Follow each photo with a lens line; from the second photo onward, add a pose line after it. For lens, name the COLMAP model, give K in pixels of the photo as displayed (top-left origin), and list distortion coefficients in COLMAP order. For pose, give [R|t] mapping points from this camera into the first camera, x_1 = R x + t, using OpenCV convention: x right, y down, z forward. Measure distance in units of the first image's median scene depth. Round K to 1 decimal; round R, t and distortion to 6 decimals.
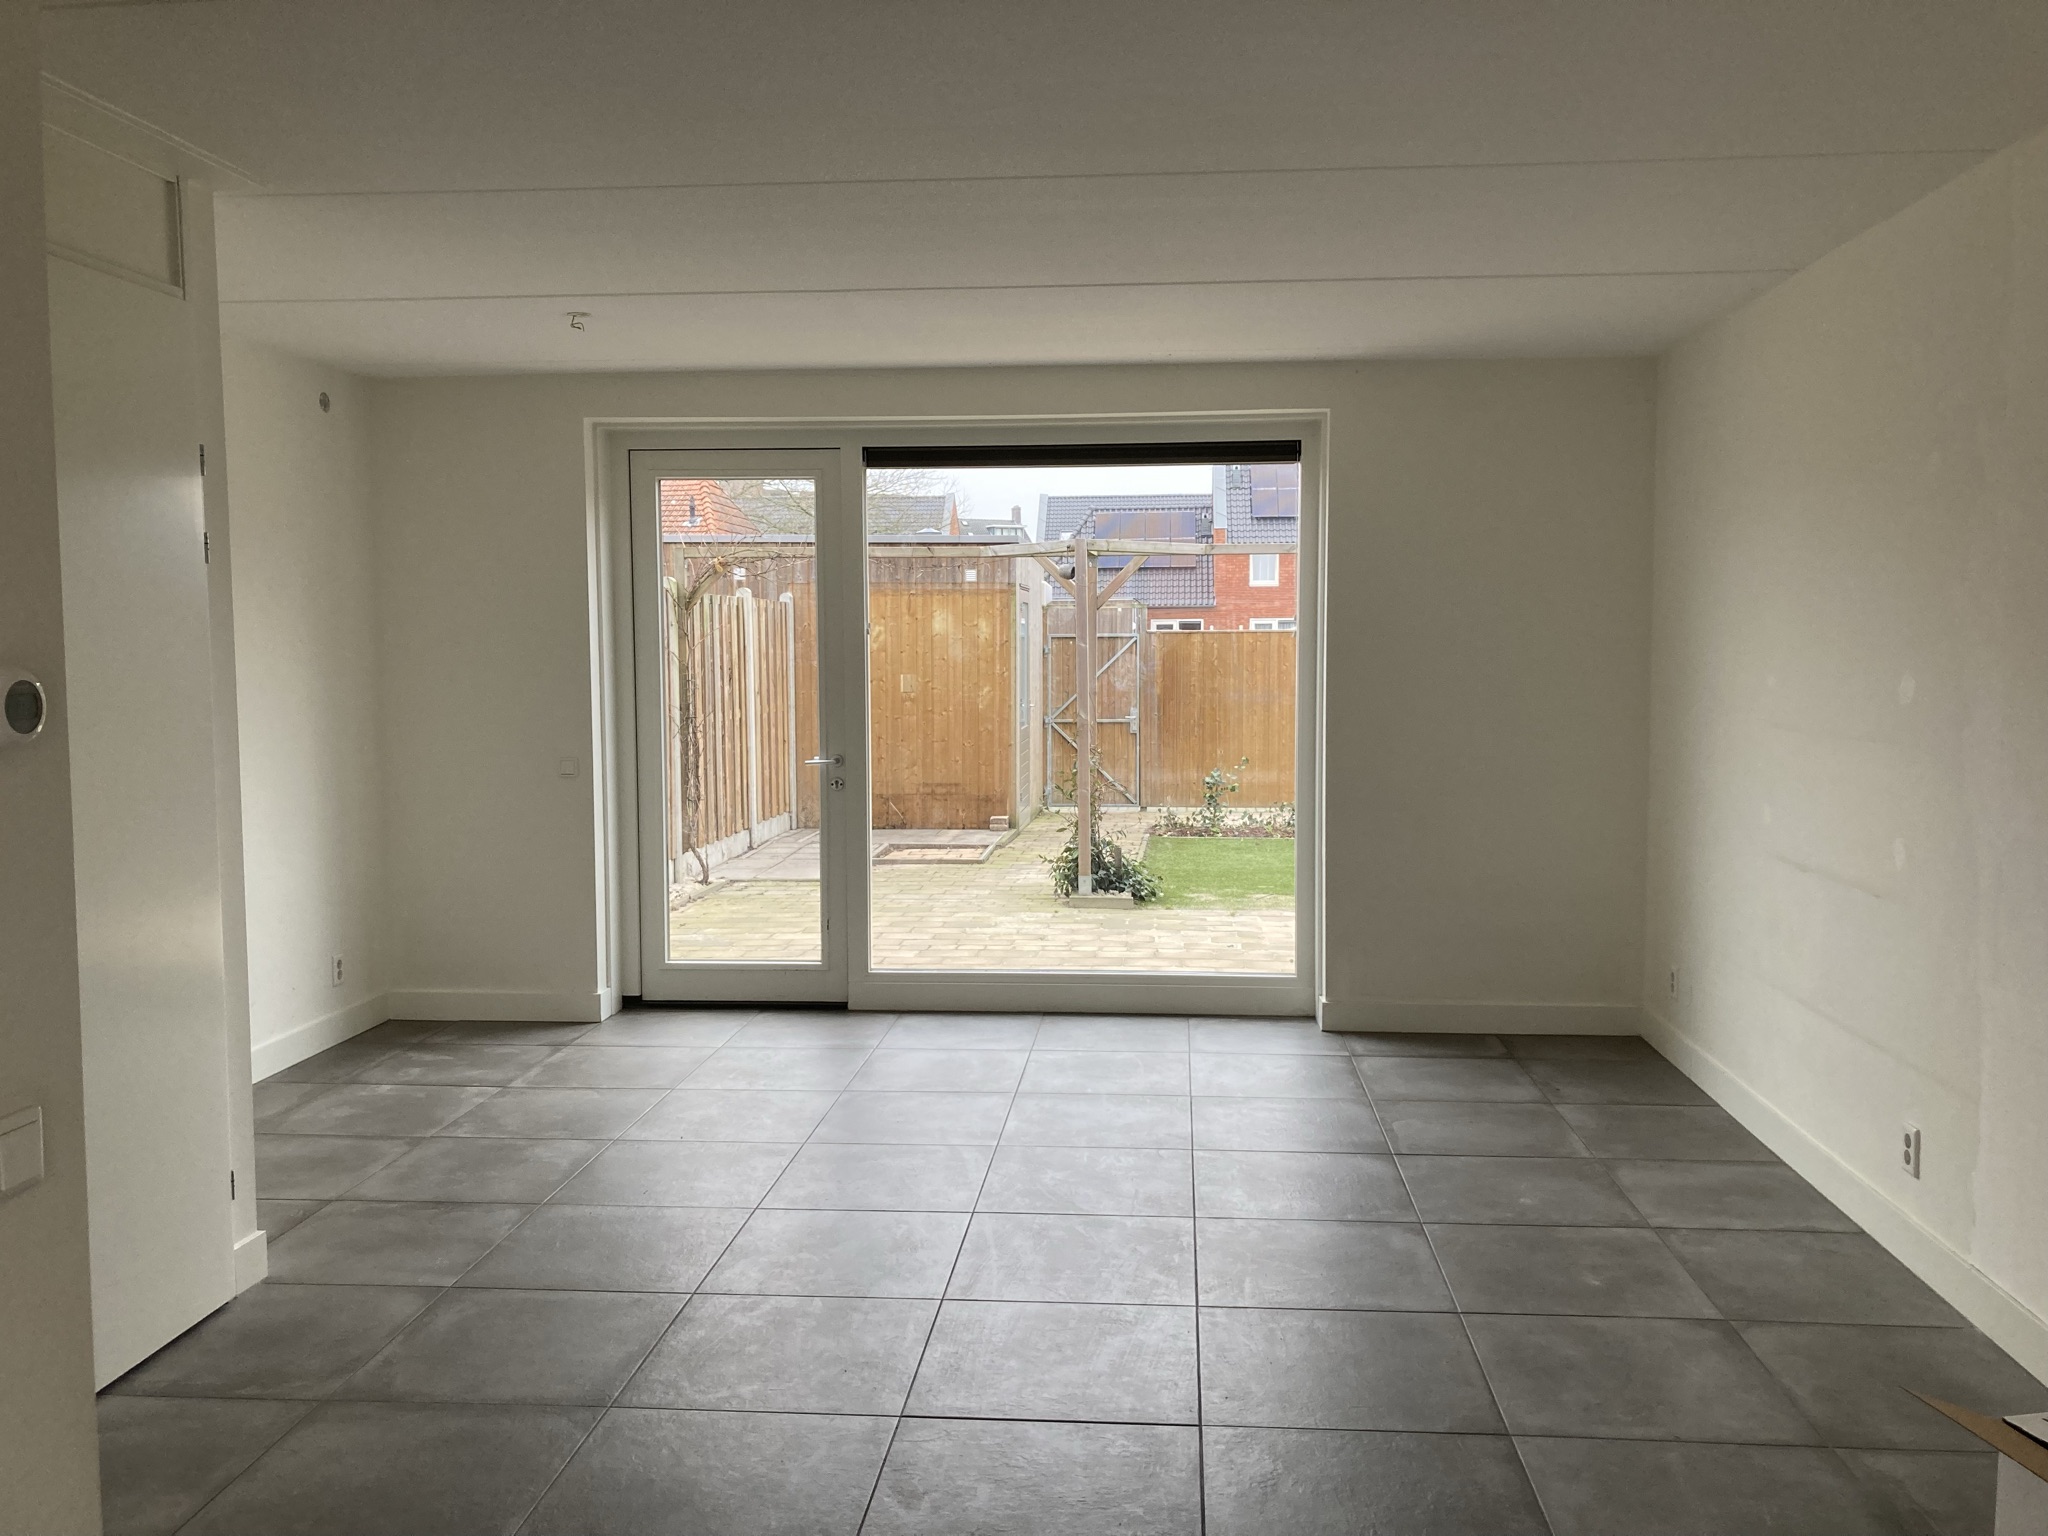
lens RADIAL K [[1630.4, 0, 1064.3], [0, 1630.4, 762.9], [0, 0, 1]] dist [-0.001204, -0.001140]
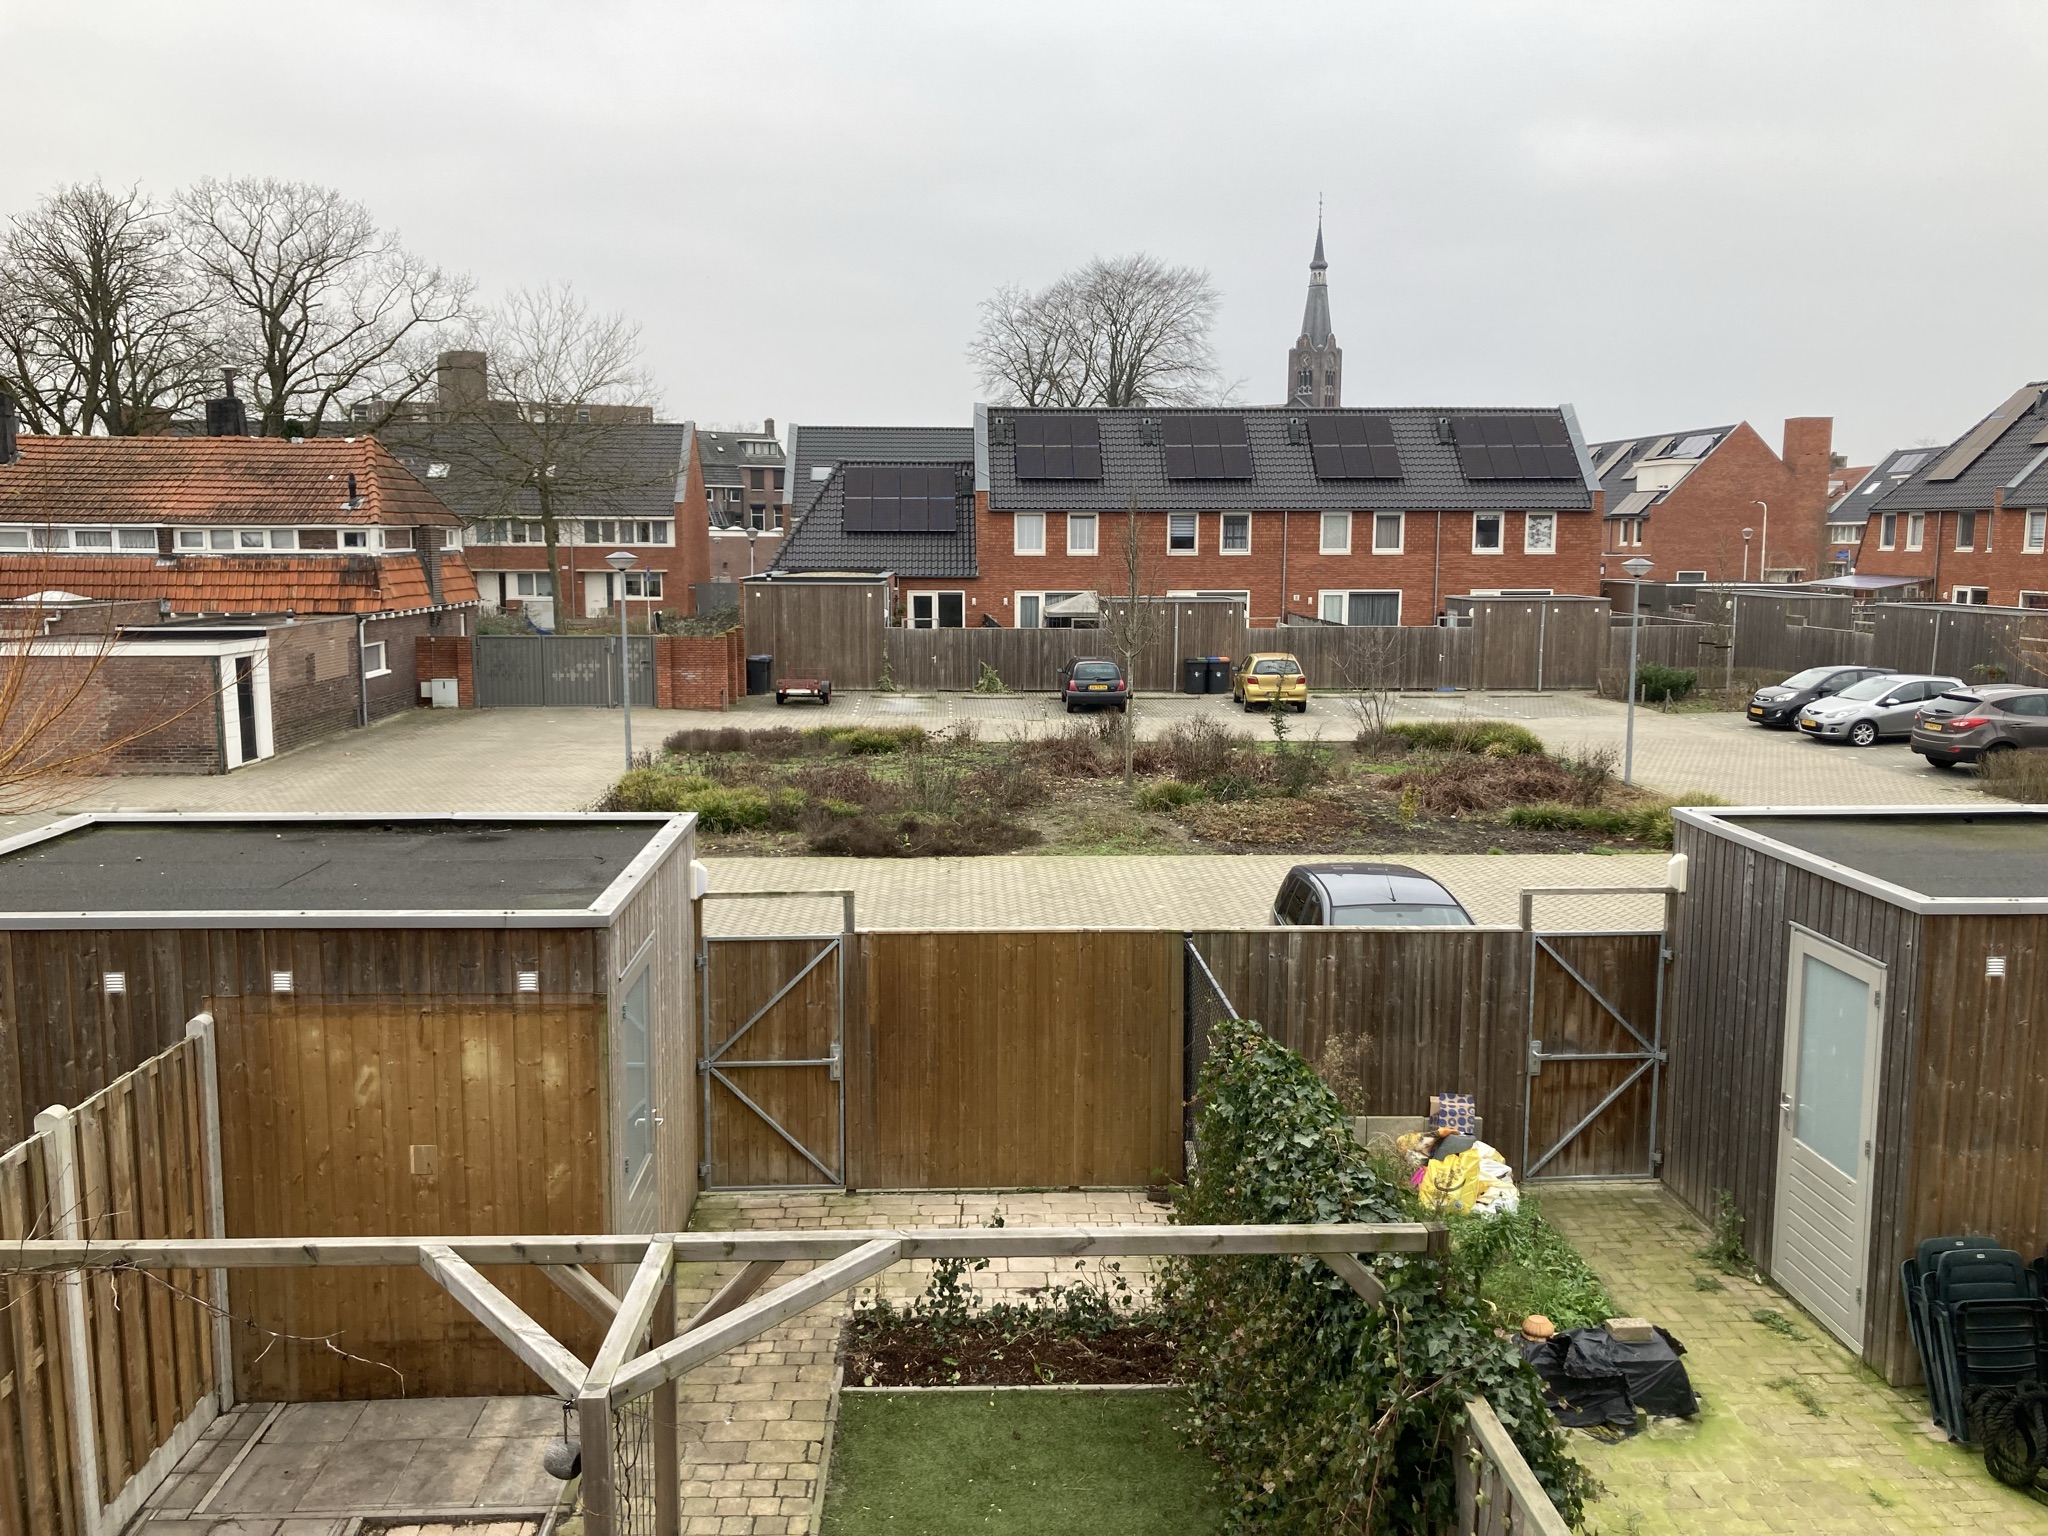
lens RADIAL K [[1669.9, 0, 1027.2], [0, 1669.9, 736.8], [0, 0, 1]] dist [0.008773, 0.000171]
pose [[0.992864, -0.009825, 0.118846, 0.048691], [0.005464, 0.999301, 0.036969, -0.219326], [-0.119126, -0.036056, 0.992224, 0.382939]]
